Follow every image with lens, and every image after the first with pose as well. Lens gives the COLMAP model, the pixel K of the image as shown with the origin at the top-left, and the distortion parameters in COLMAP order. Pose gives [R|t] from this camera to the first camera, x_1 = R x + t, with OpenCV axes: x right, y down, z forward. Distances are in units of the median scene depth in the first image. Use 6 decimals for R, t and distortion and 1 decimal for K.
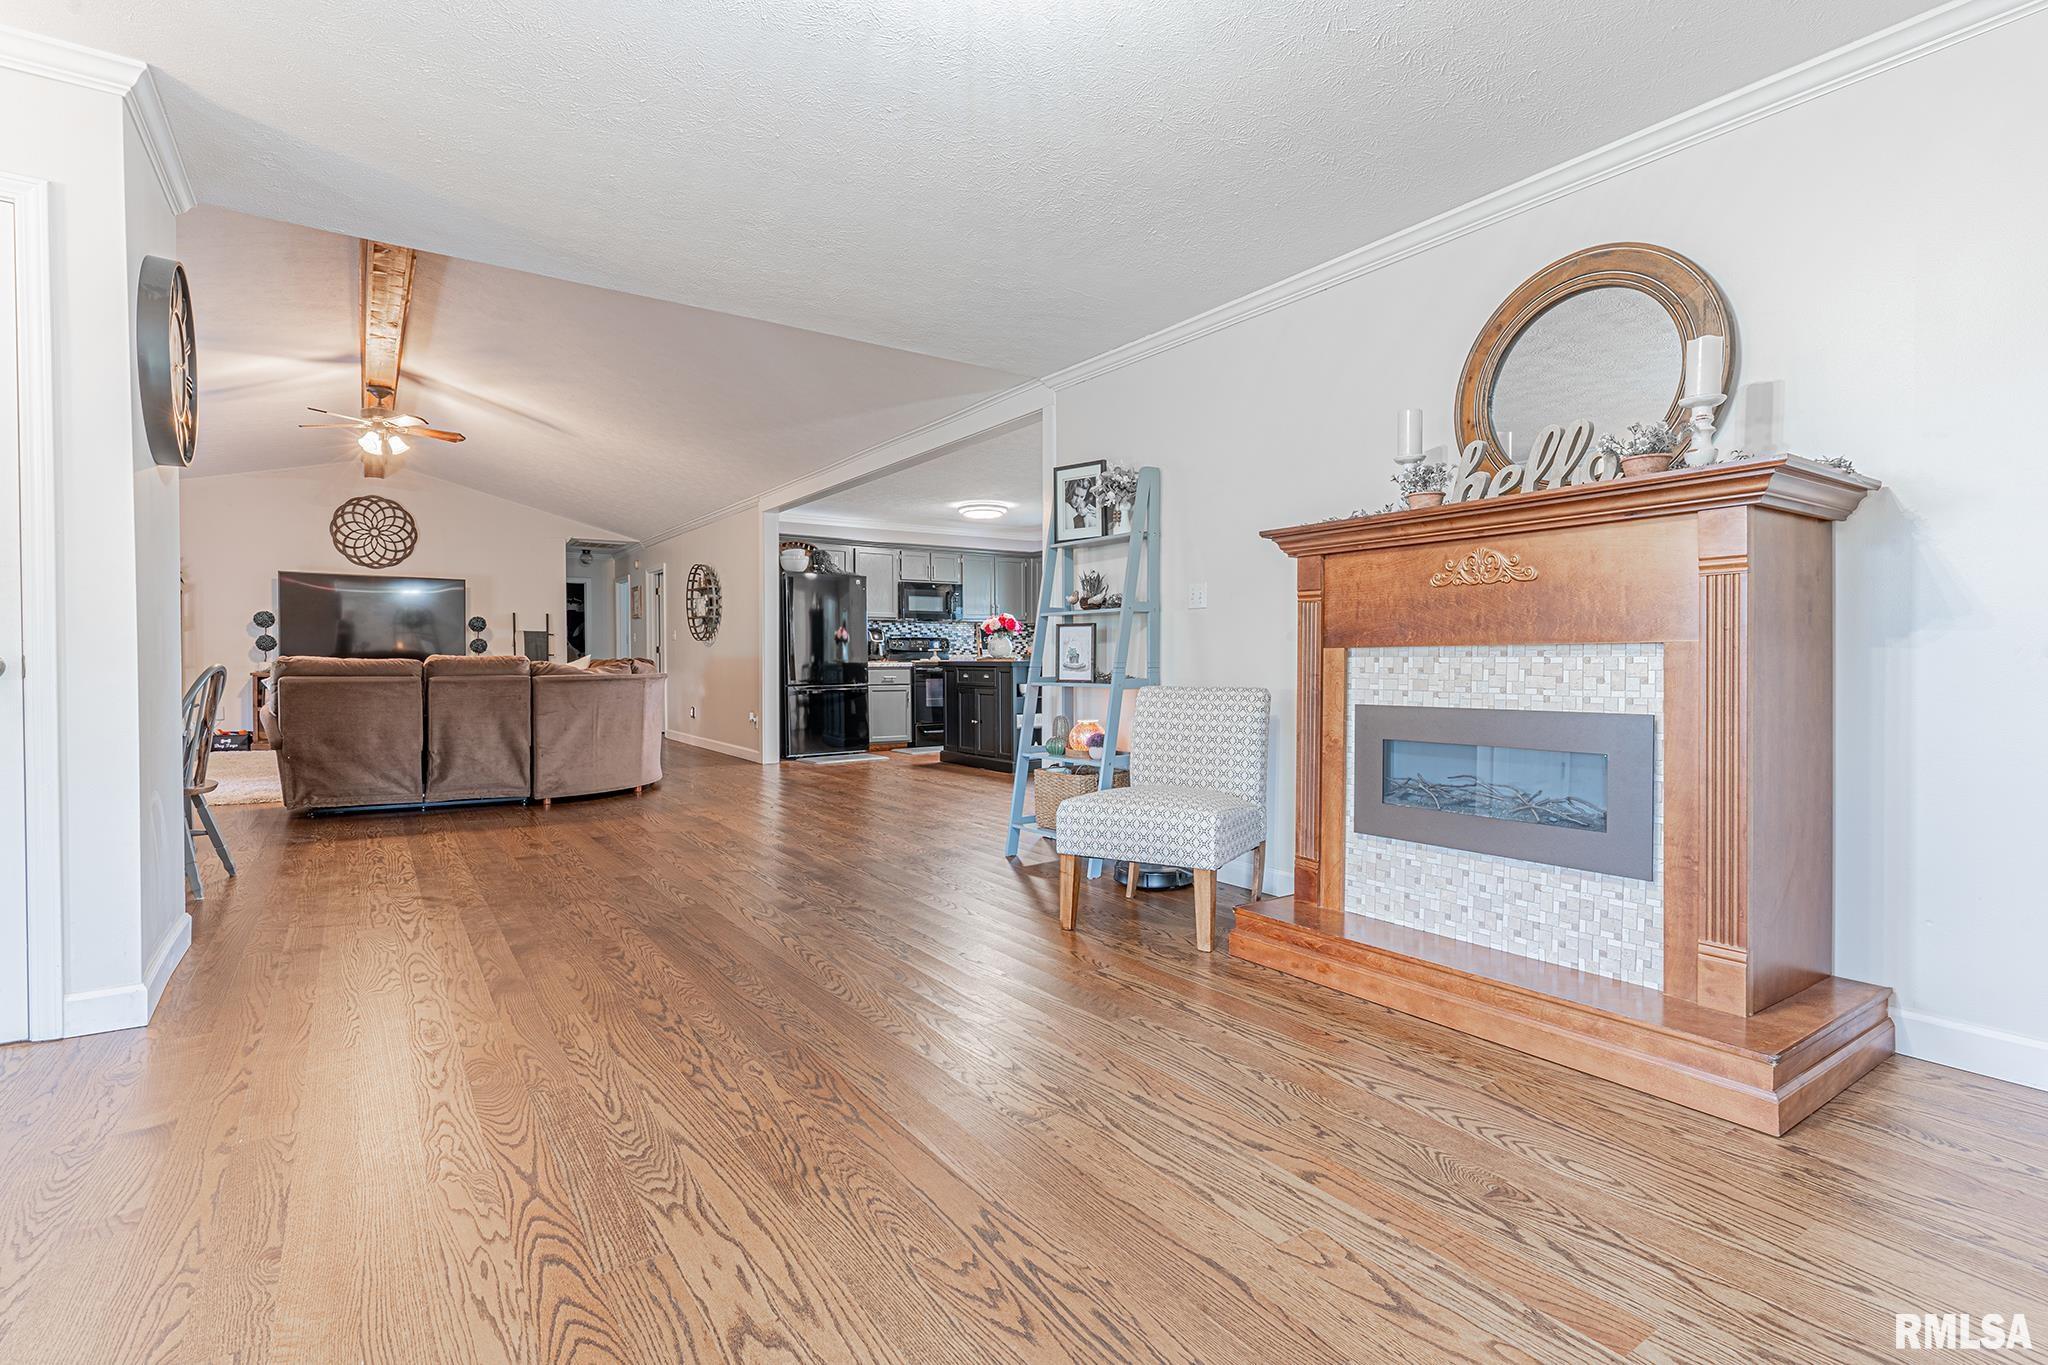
lens RADIAL K [[964.9, 0, 1027.7], [0, 964.9, 675.2], [0, 0, 1]] dist [0.001746, -0.000063]
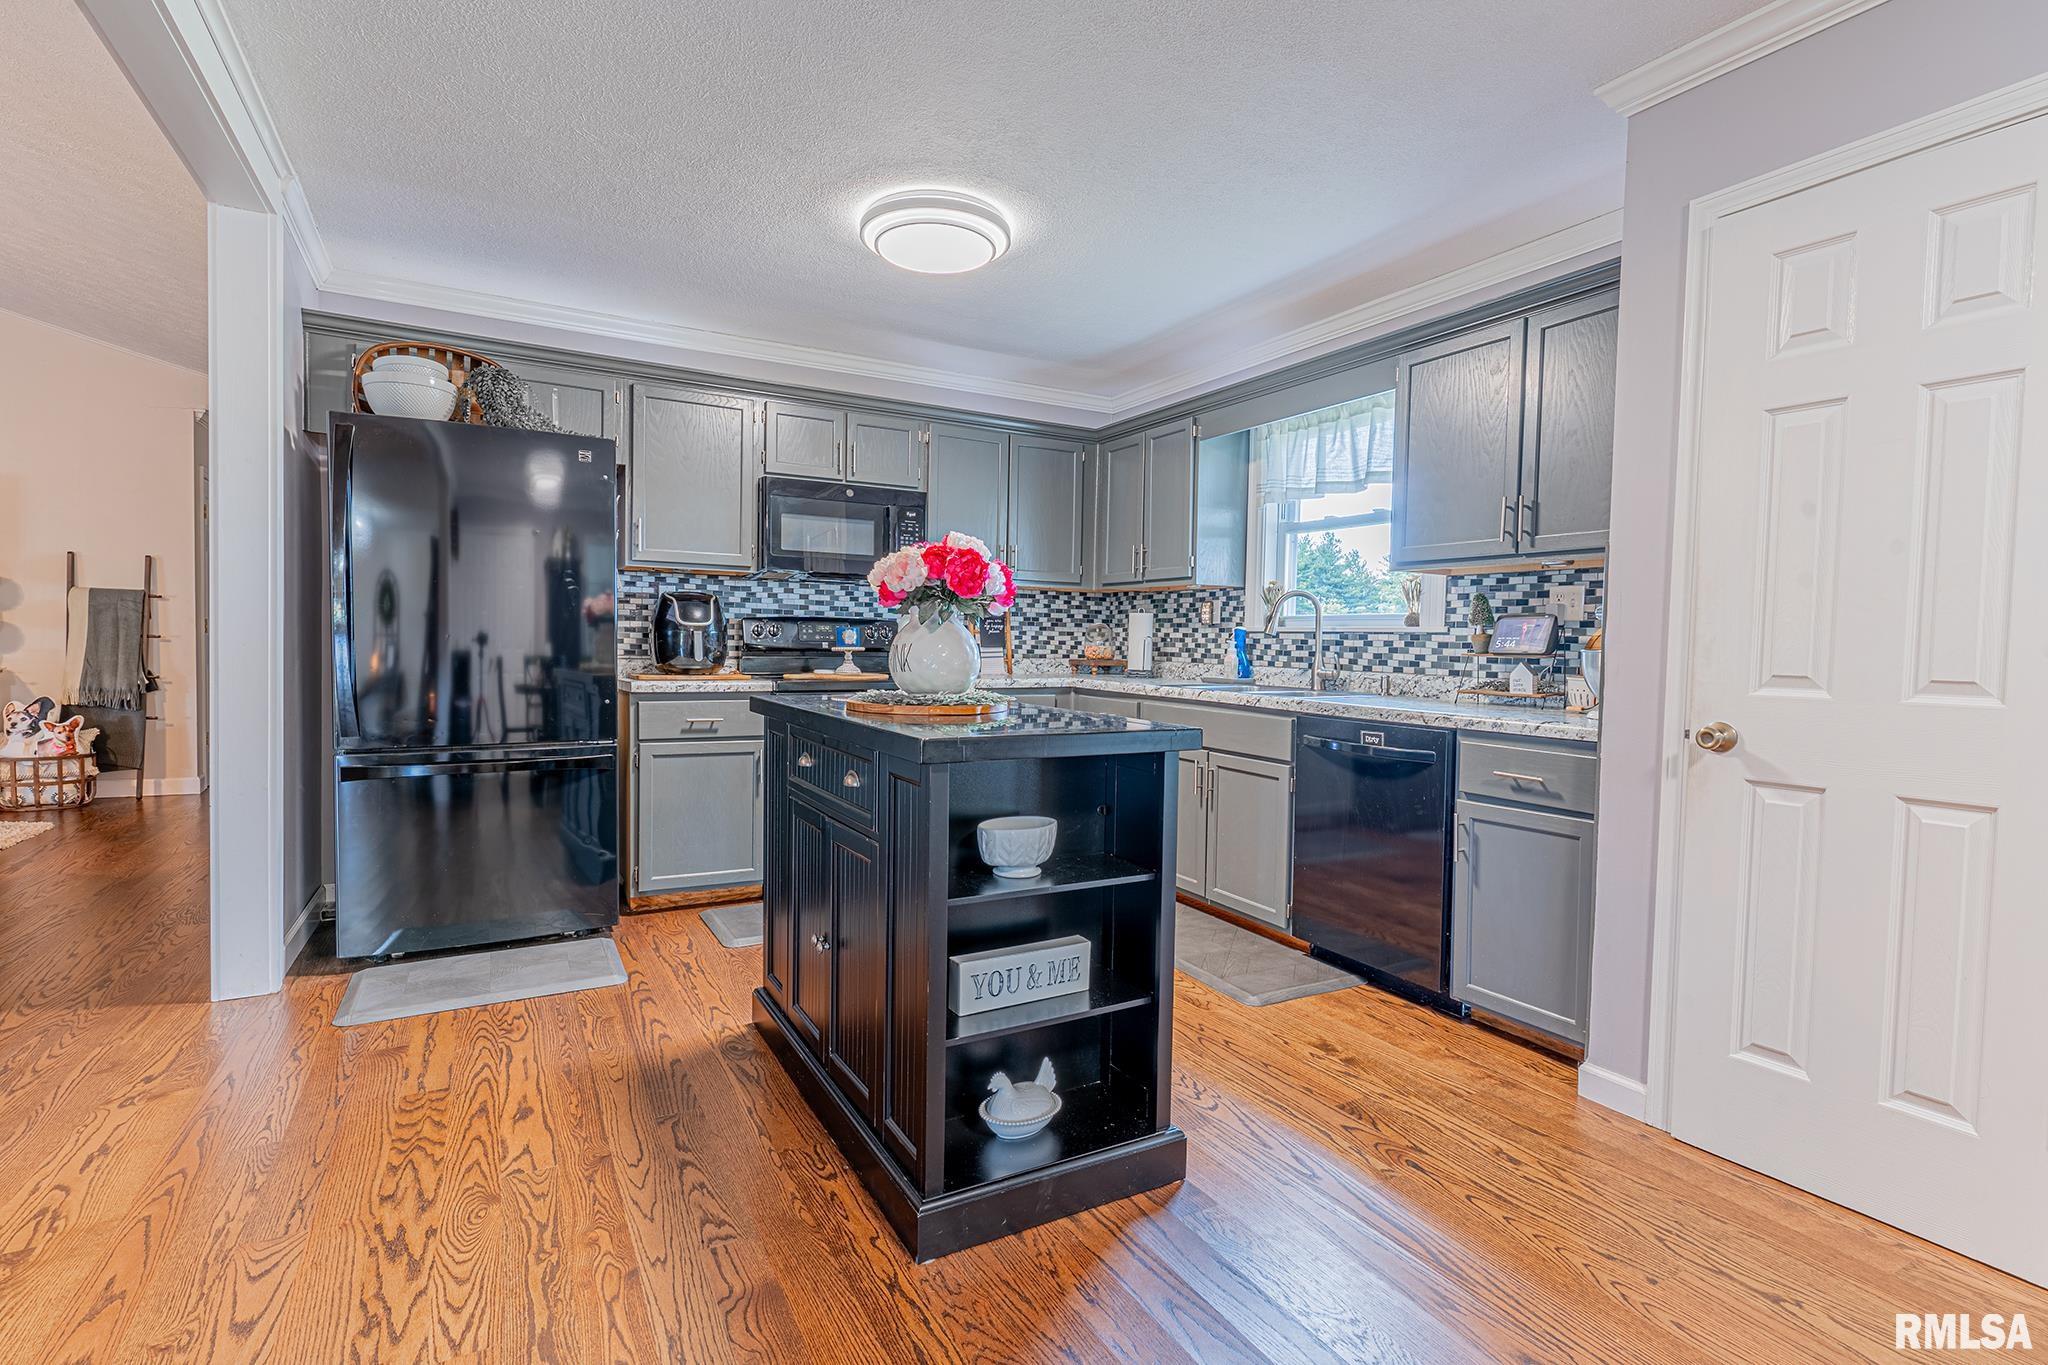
lens RADIAL K [[964.9, 0, 1019.3], [0, 964.9, 683.9], [0, 0, 1]] dist [0.001746, -0.000063]
pose [[0.994372, 0.027982, -0.102185, 0.017239], [-0.024962, 0.999216, 0.030716, -0.024932], [0.102965, -0.027992, 0.994291, 0.589755]]
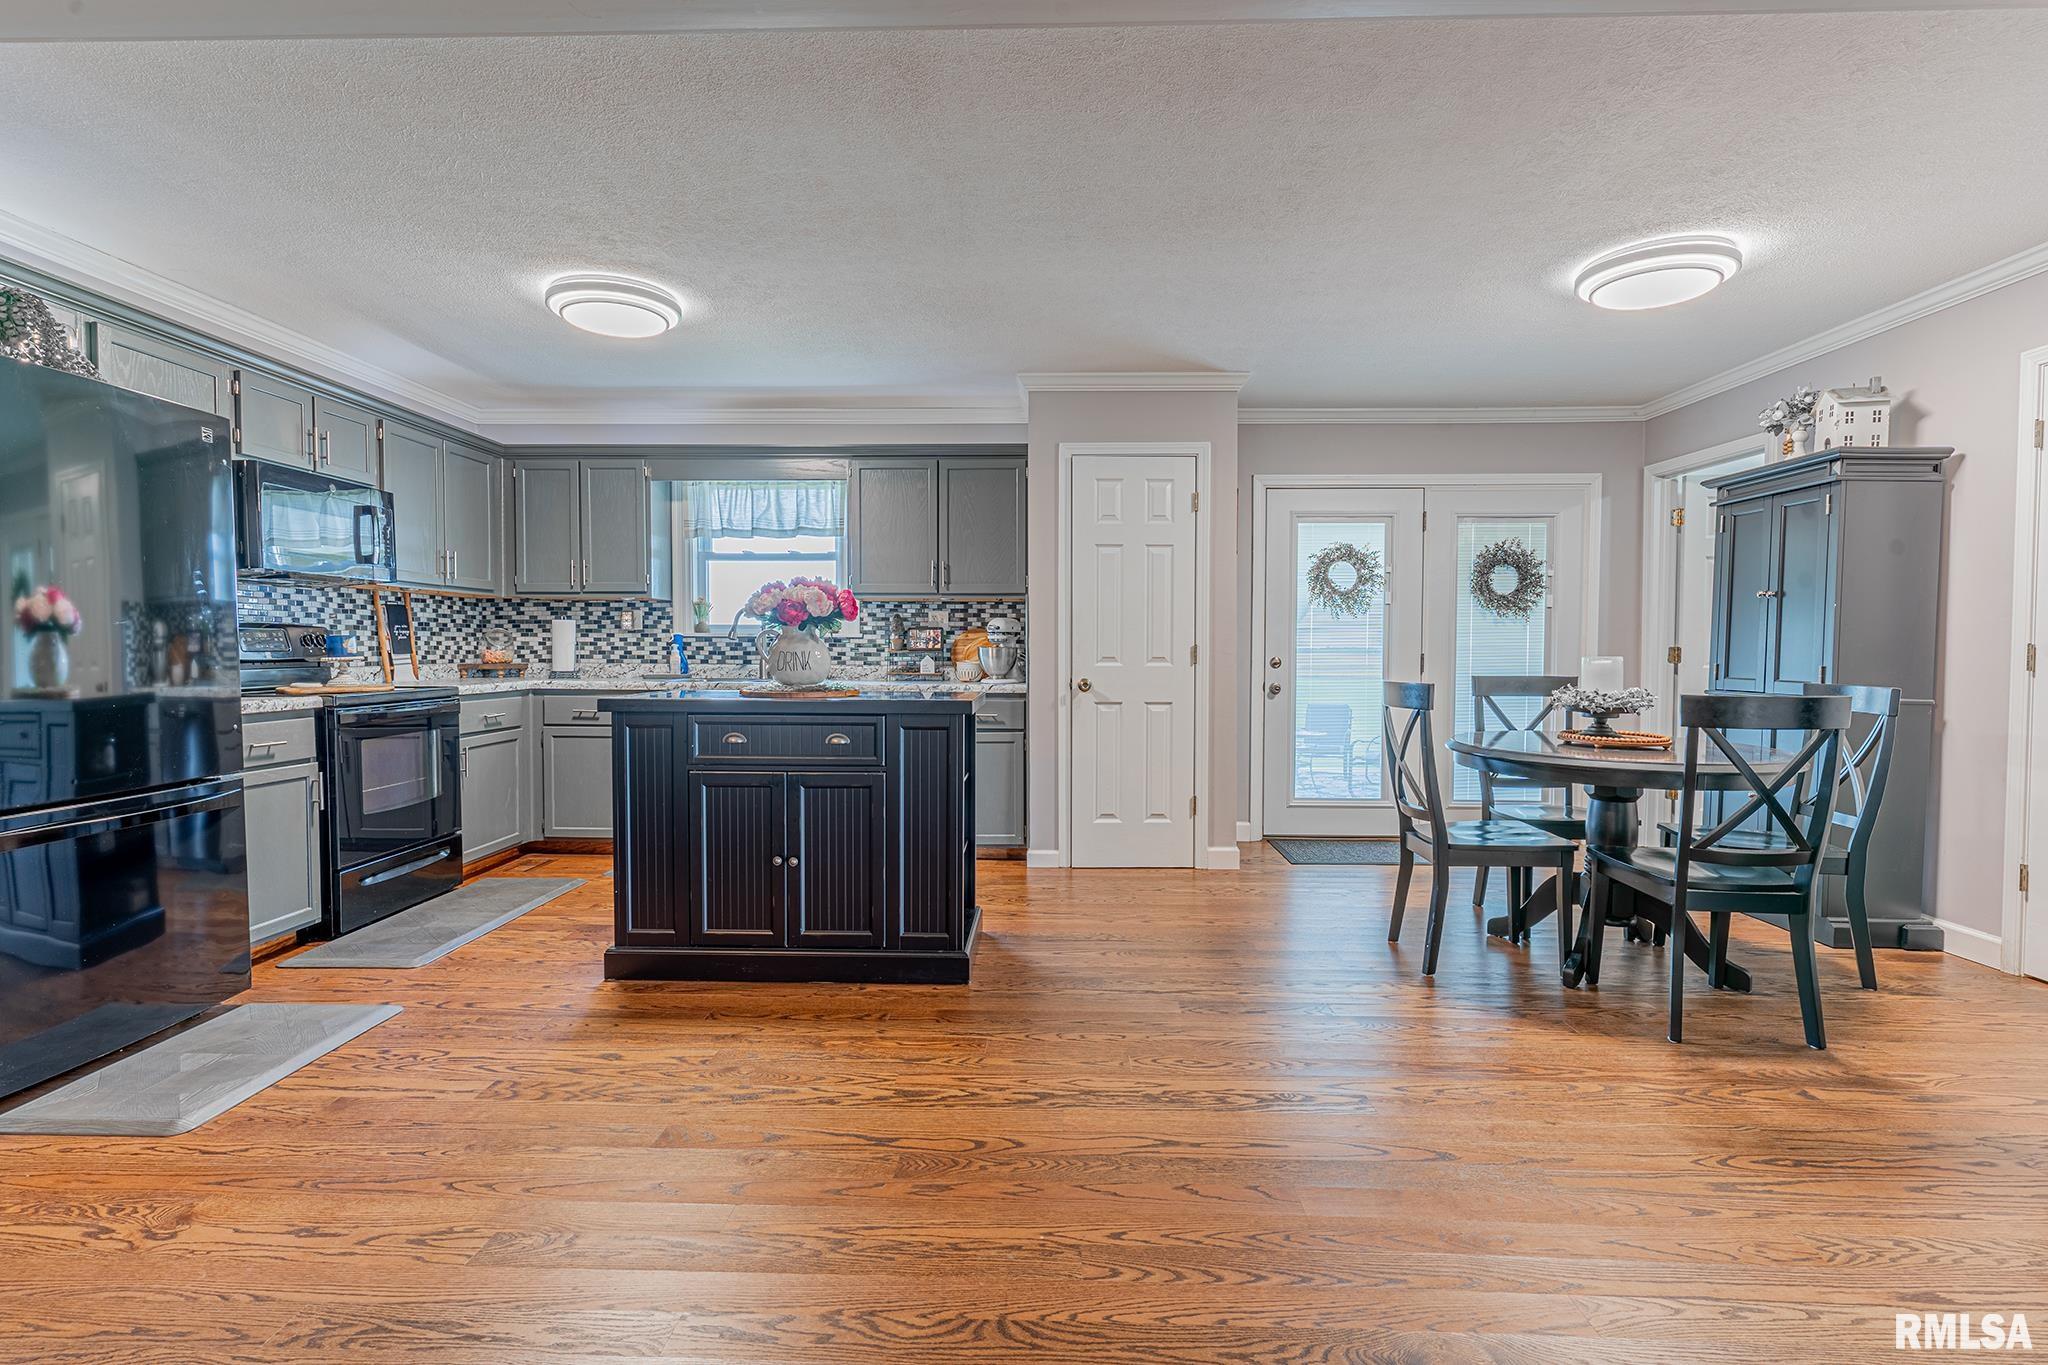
lens RADIAL K [[964.9, 0, 1018.8], [0, 964.9, 685.4], [0, 0, 1]] dist [0.001746, -0.000063]
pose [[0.603018, -0.024186, 0.797361, -0.231341], [0.005914, 0.999648, 0.025849, -0.023207], [-0.797706, -0.010871, 0.602949, 0.554816]]
